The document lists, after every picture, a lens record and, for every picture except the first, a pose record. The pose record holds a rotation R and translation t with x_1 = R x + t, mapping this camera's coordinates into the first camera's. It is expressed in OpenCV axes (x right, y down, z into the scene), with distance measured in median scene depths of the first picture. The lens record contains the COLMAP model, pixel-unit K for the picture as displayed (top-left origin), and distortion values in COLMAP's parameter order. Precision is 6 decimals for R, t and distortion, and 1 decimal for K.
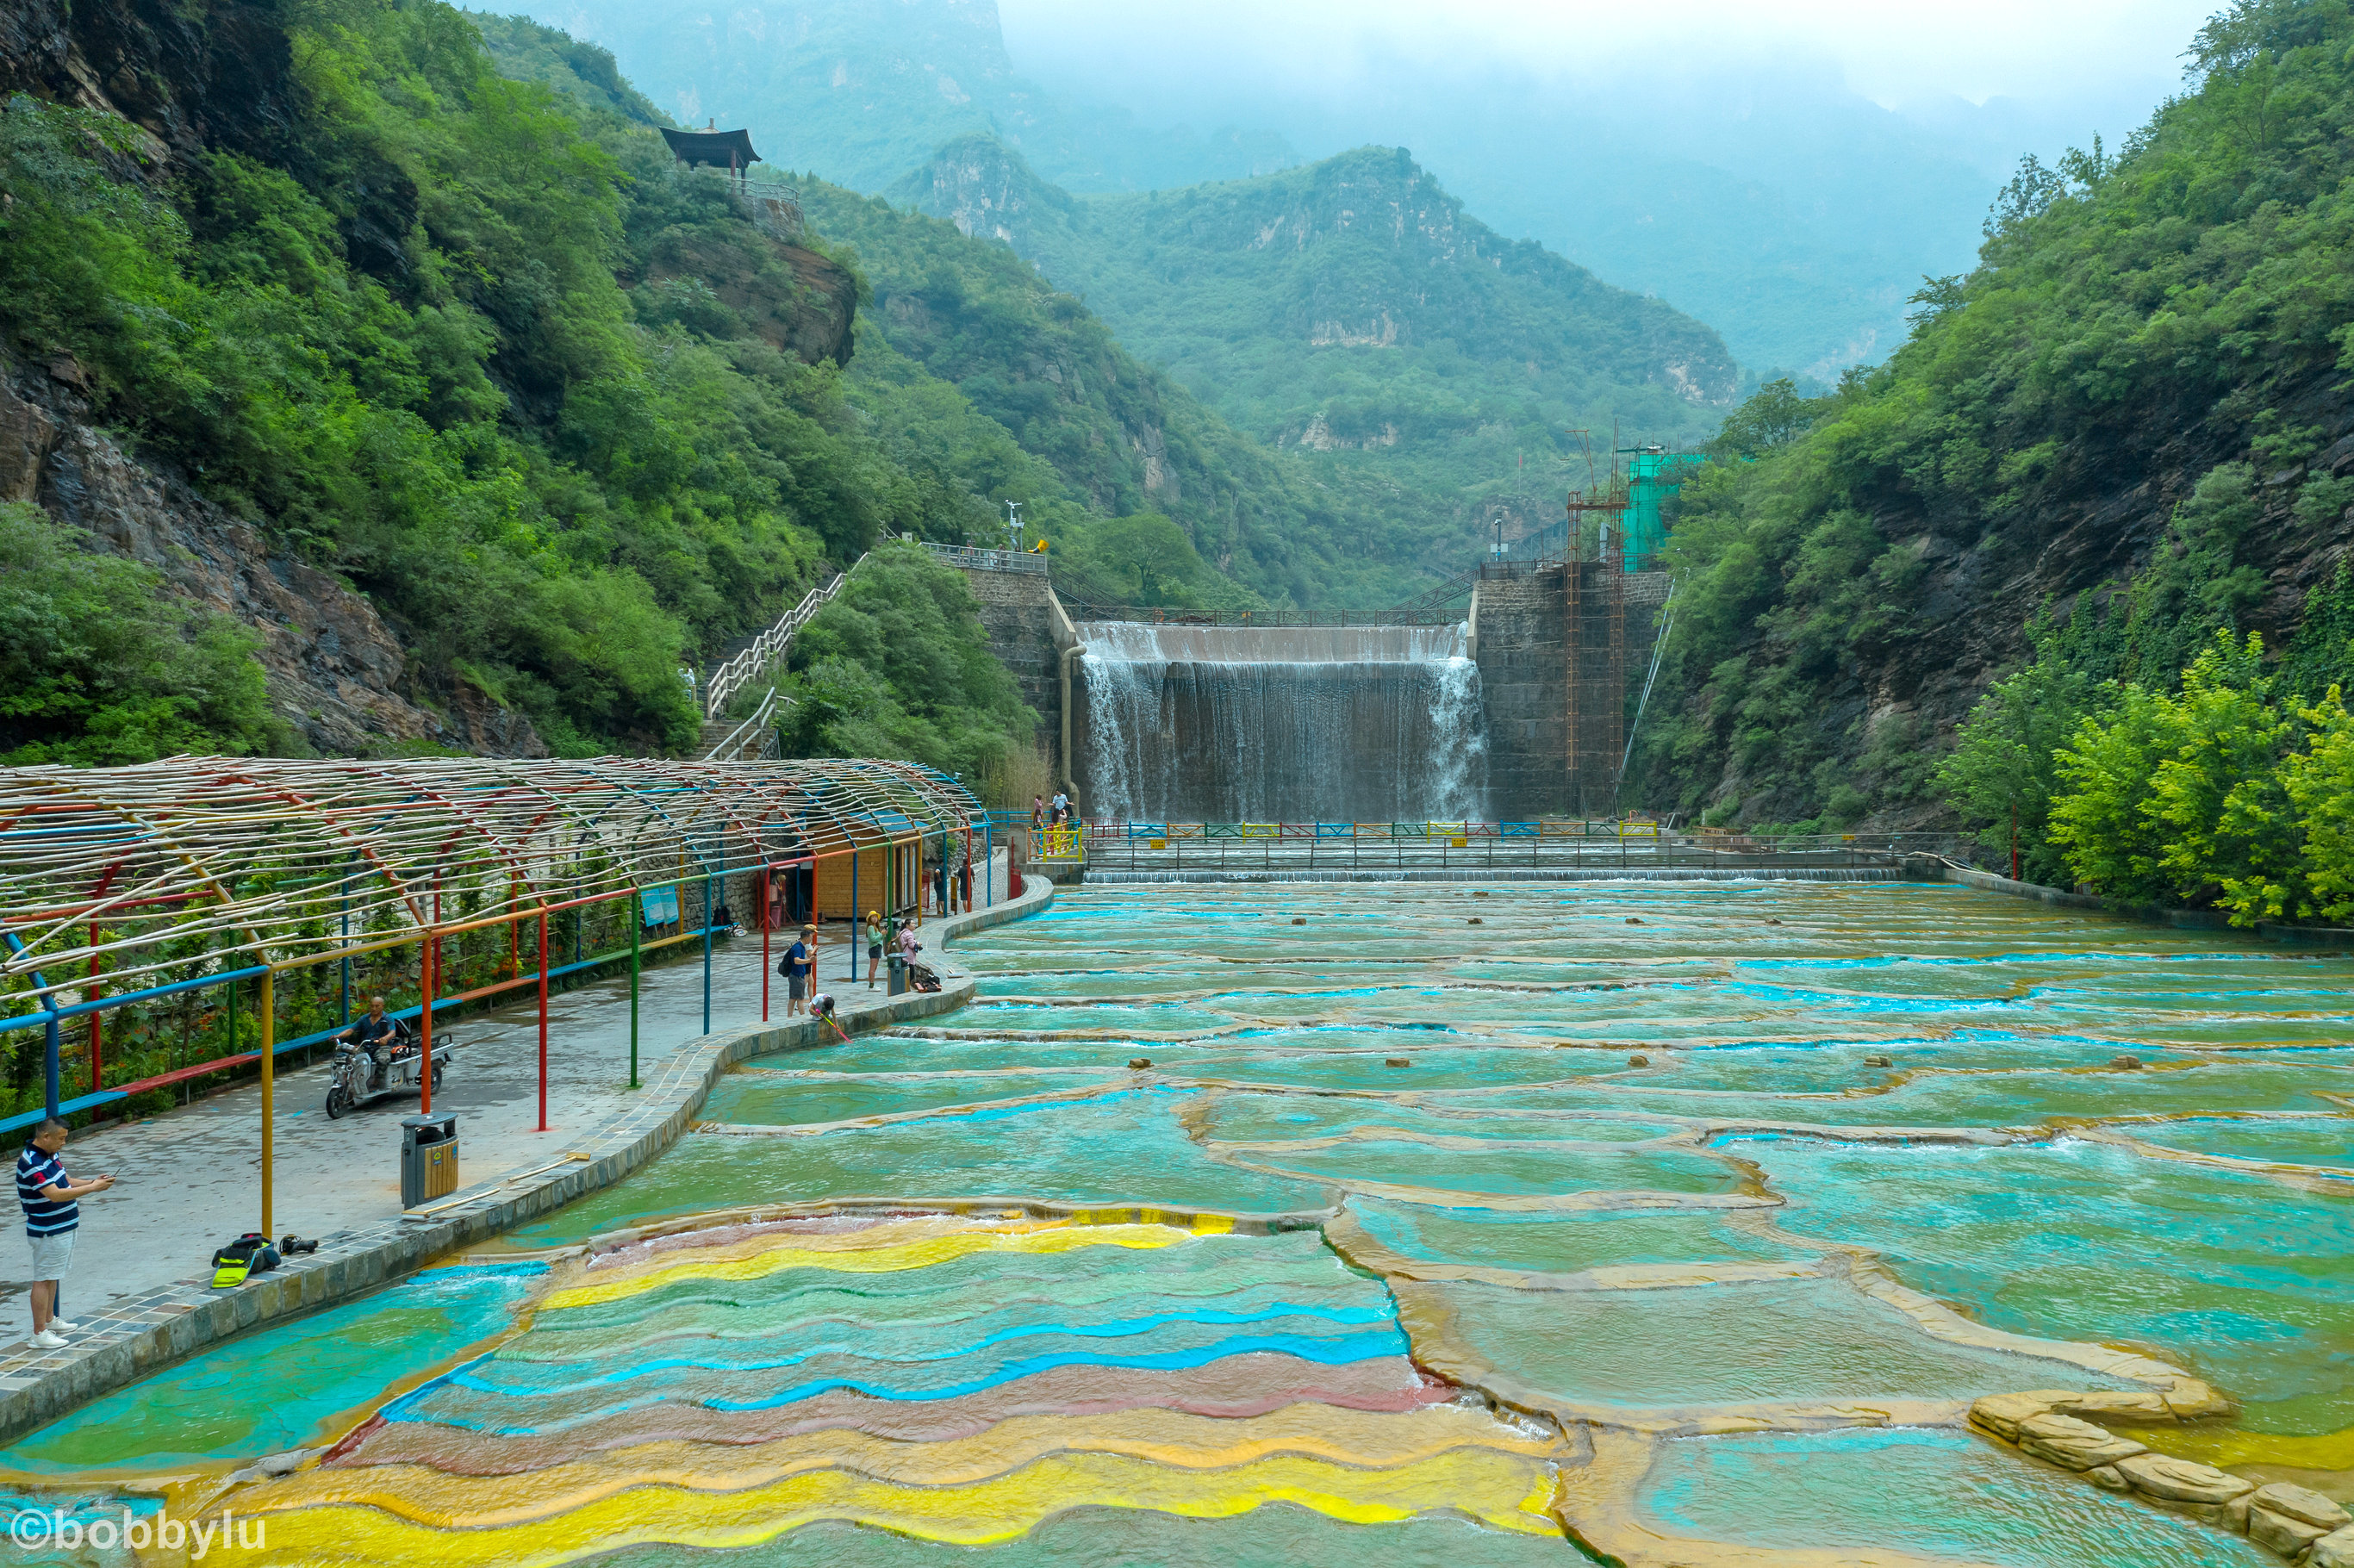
lens RADIAL K [[1930.5, 0, 1177.0], [0, 1930.5, 784.0], [0, 0, 1]] dist [0.230641, -0.002917]
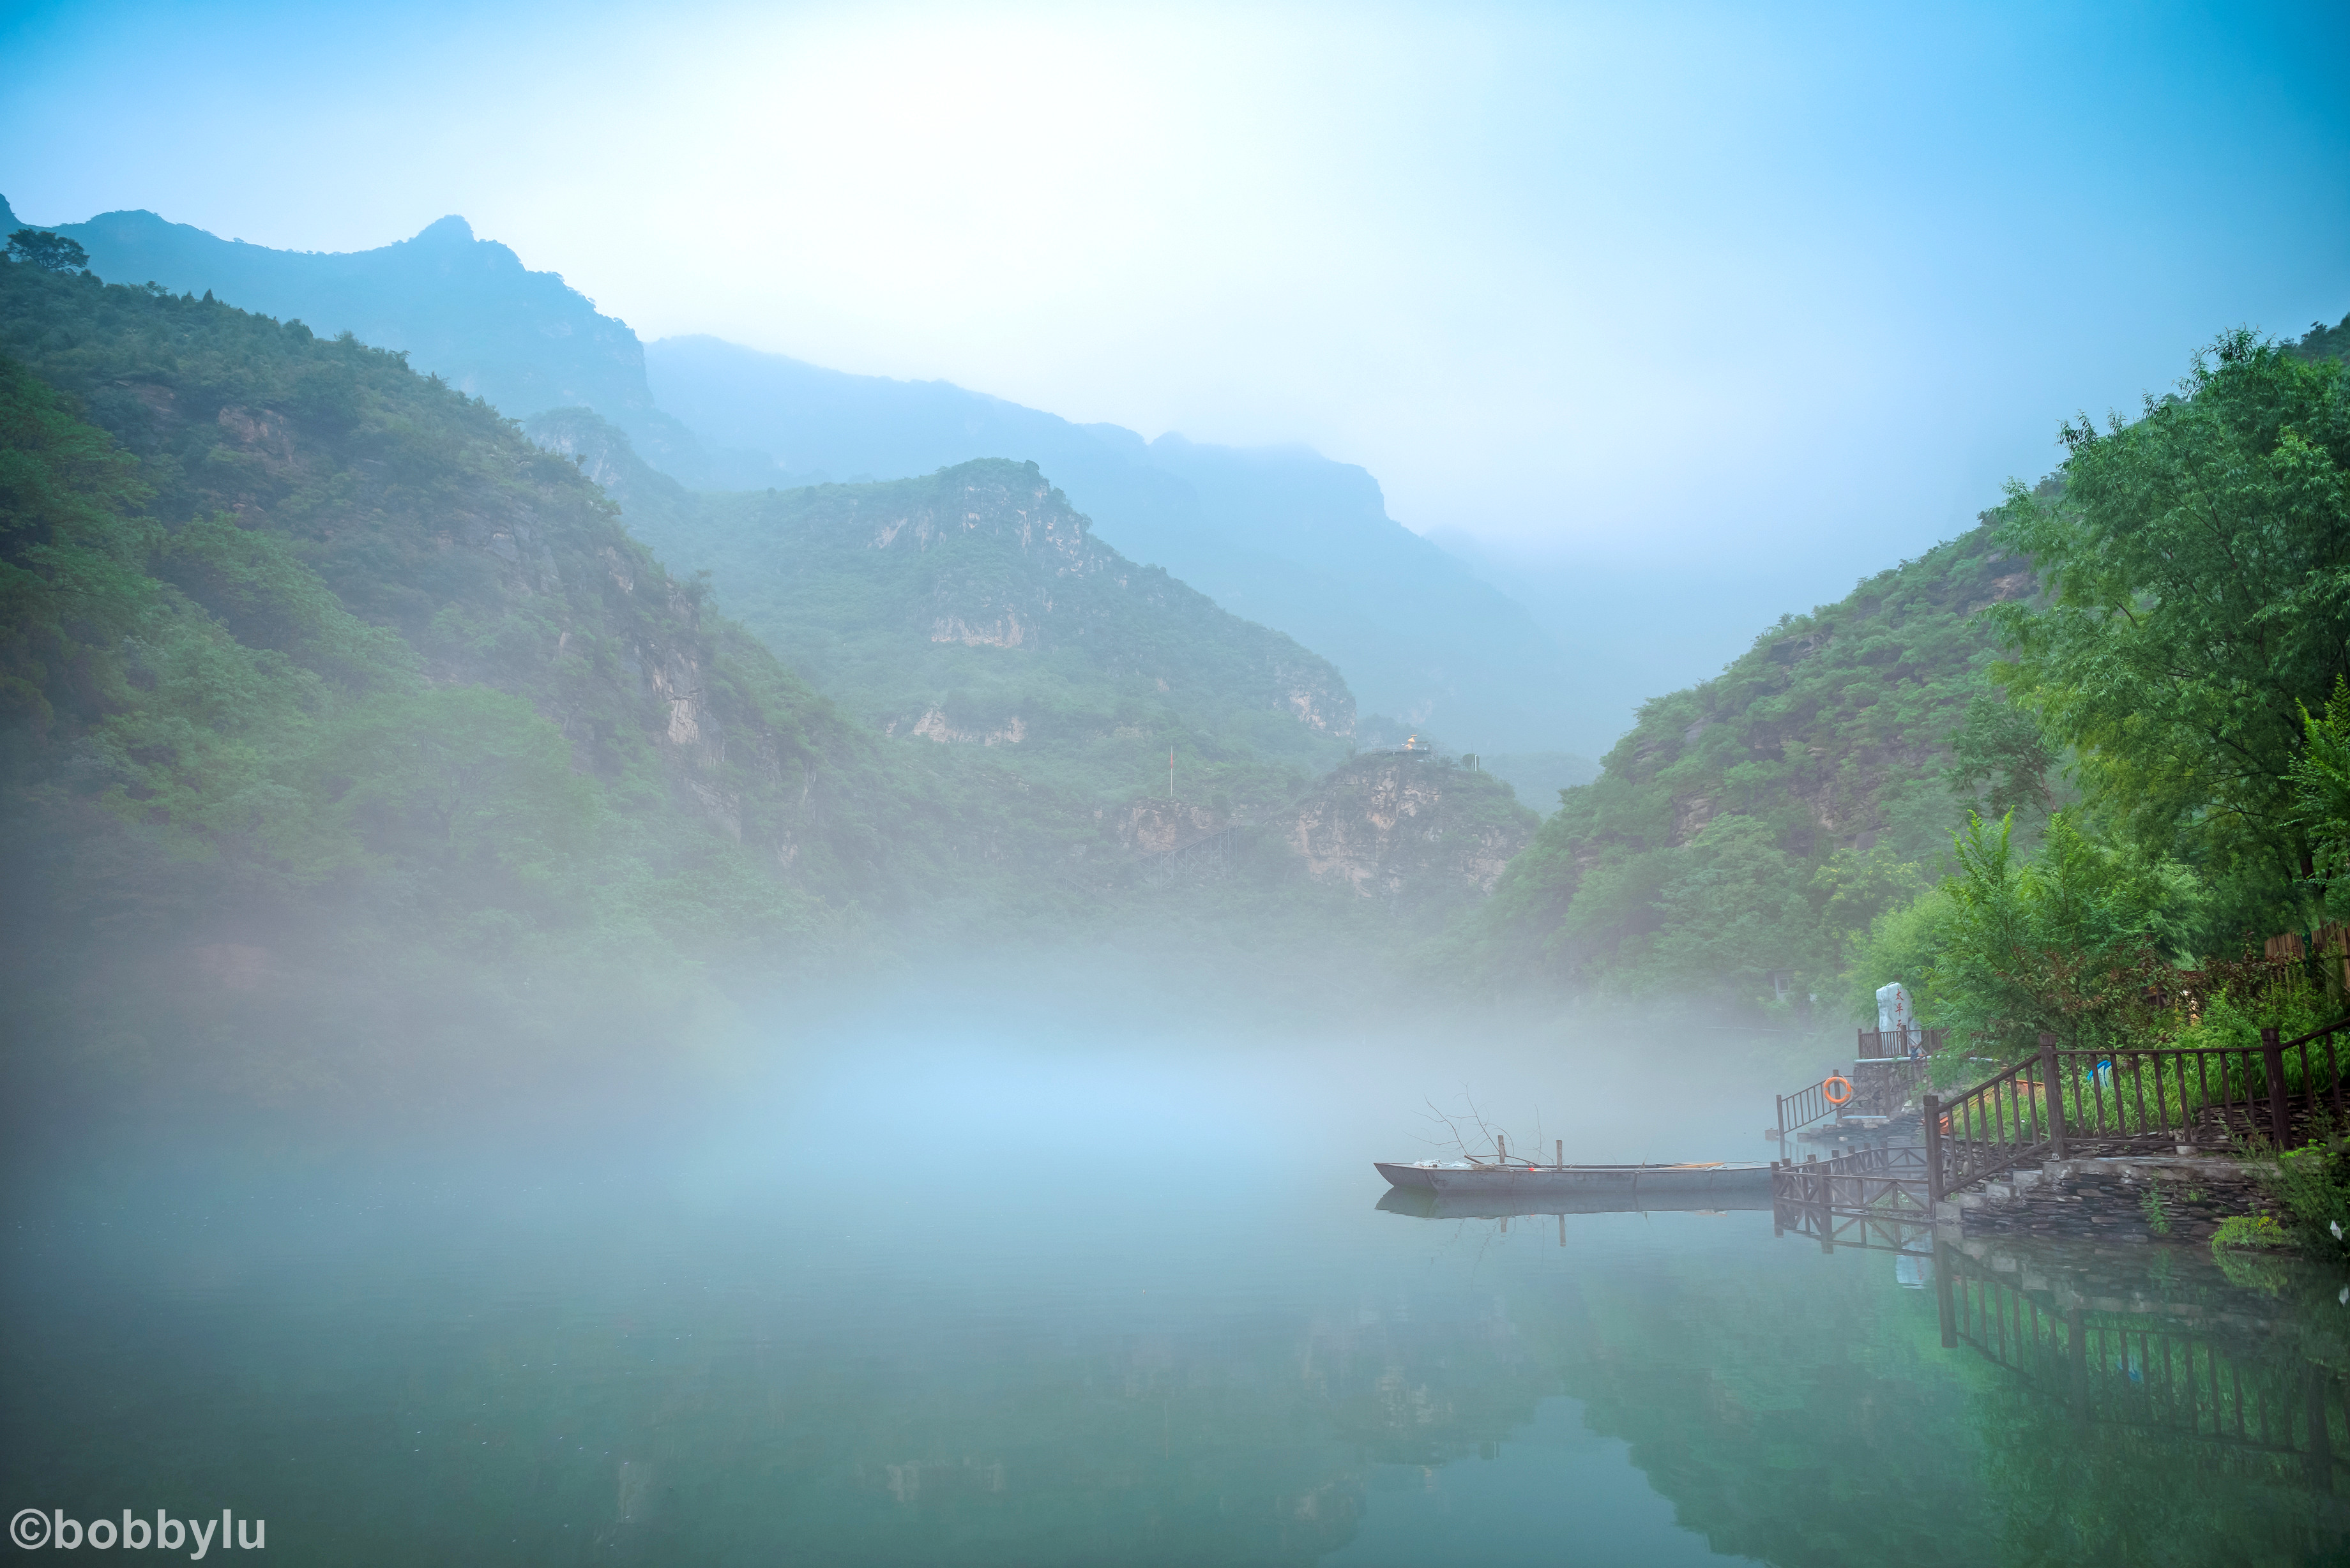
lens RADIAL K [[1598.4, 0, 1175.0], [0, 1598.4, 784.0], [0, 0, 1]] dist [0.004888, 0.000948]
pose [[0.975796, 0.050109, 0.212865, 0.023378], [-0.011408, 0.983732, -0.179278, -0.023630], [-0.218385, 0.172510, 0.960494, 0.255774]]
